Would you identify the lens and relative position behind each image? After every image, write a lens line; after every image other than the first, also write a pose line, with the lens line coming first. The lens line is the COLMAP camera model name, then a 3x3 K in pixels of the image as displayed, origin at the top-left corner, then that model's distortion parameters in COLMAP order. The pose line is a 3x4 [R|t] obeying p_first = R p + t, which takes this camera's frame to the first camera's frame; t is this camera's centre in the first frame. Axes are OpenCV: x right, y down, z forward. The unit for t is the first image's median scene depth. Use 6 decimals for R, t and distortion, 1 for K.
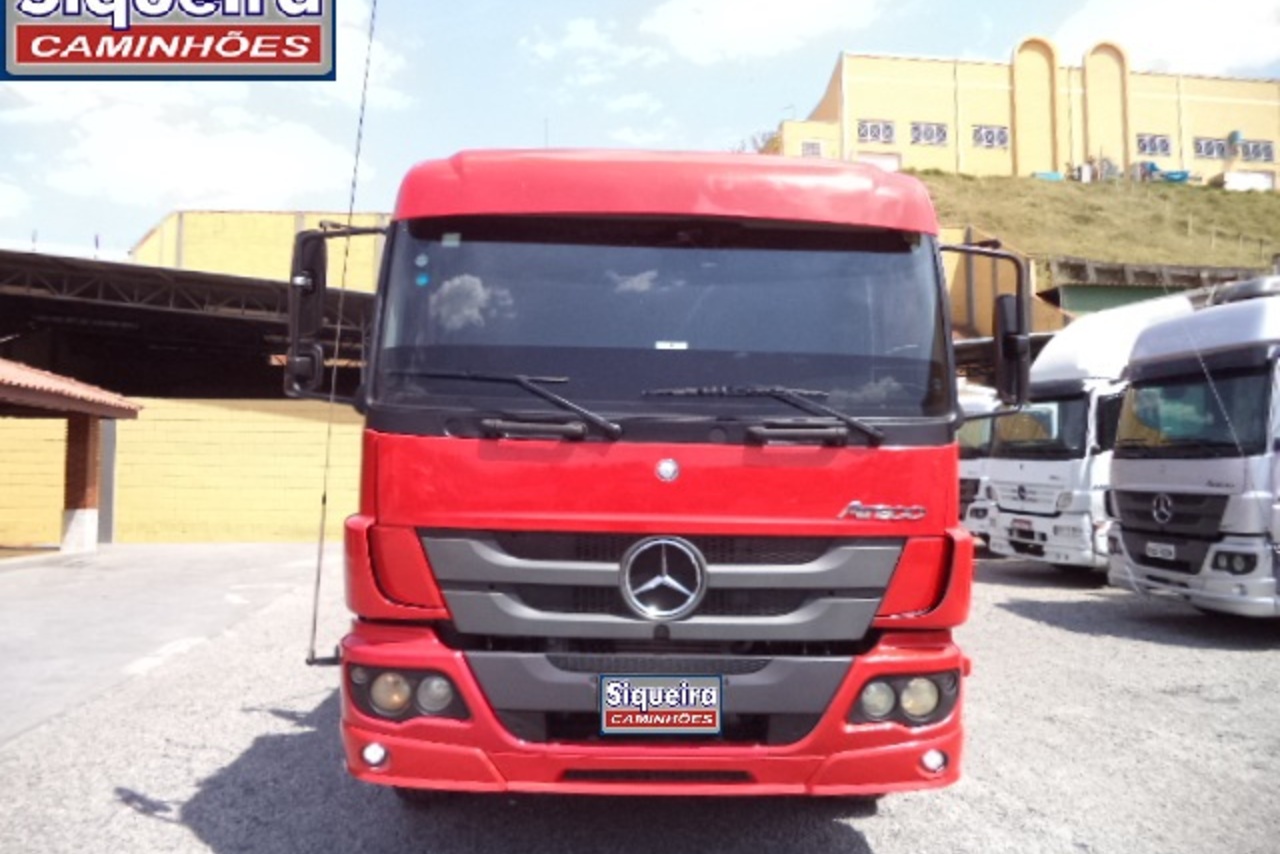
lens RADIAL K [[996.7, 0, 640.0], [0, 996.7, 427.0], [0, 0, 1]] dist [-0.033548, 0.000376]
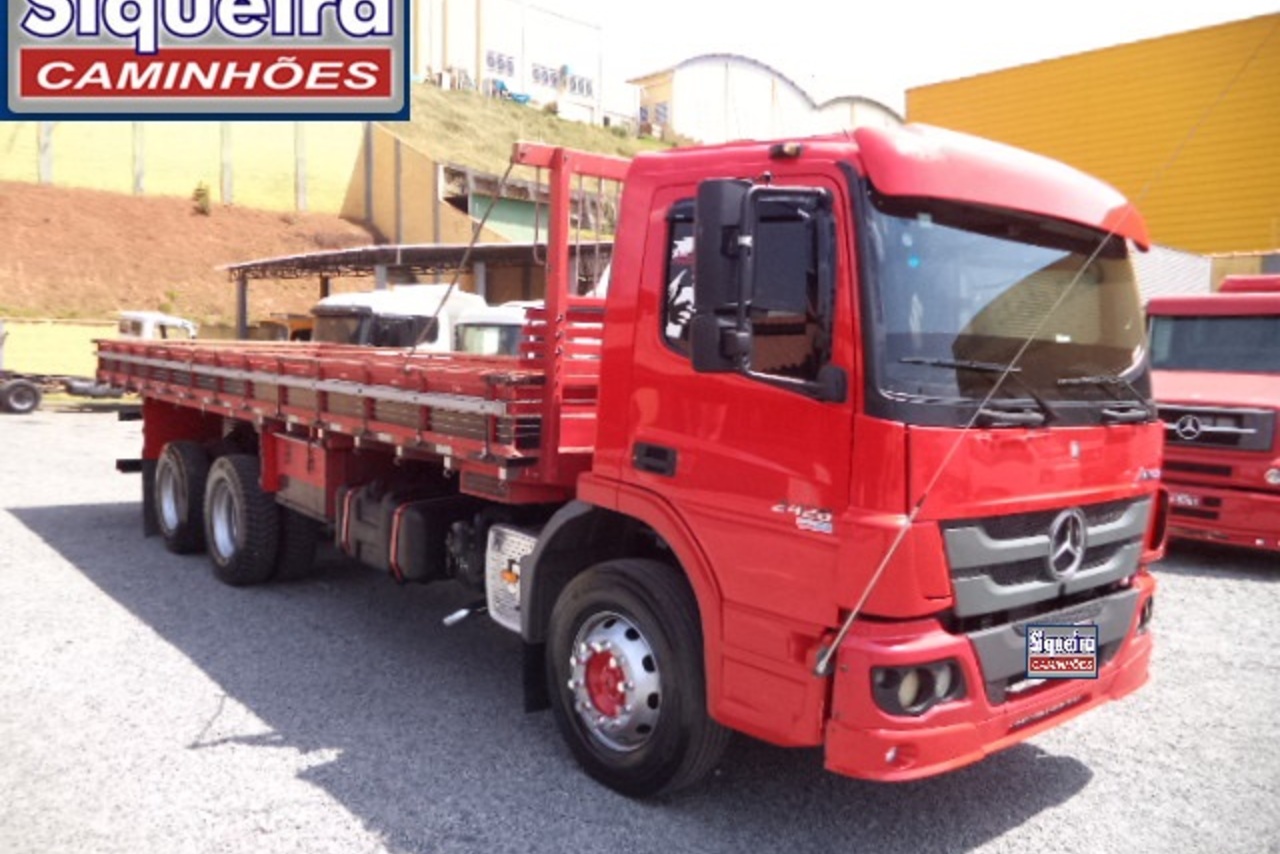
lens RADIAL K [[996.7, 0, 640.0], [0, 996.7, 427.0], [0, 0, 1]] dist [-0.033548, 0.000376]
pose [[0.780826, -0.030884, 0.623984, -0.062605], [-0.039591, 0.994324, 0.098756, -0.004542], [-0.623492, -0.101816, 0.775172, 0.024969]]
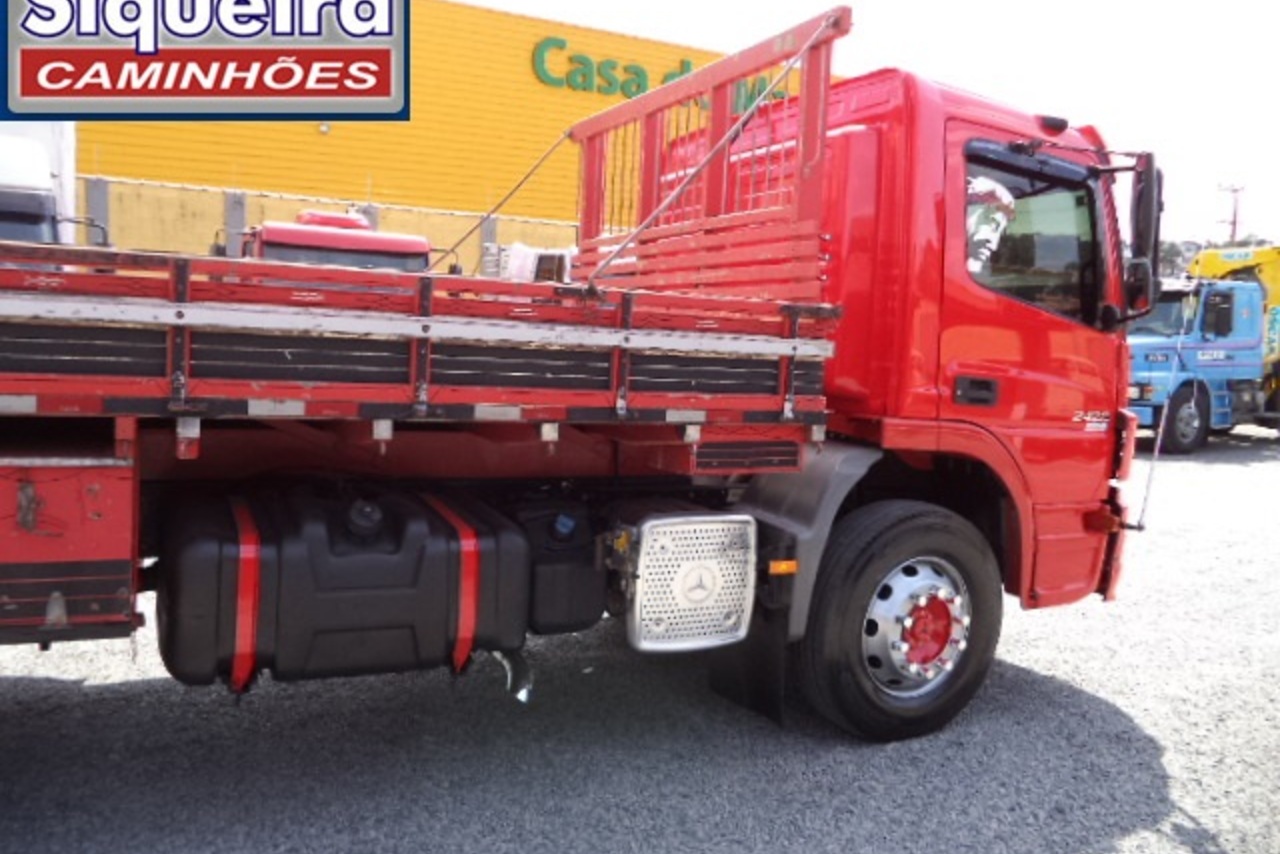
lens RADIAL K [[996.7, 0, 640.0], [0, 996.7, 427.0], [0, 0, 1]] dist [-0.033548, 0.000376]
pose [[-0.413209, -0.115908, 0.903229, -0.073323], [-0.073337, 0.992880, 0.093863, 0.002272], [-0.907678, -0.027456, -0.418768, 0.132028]]
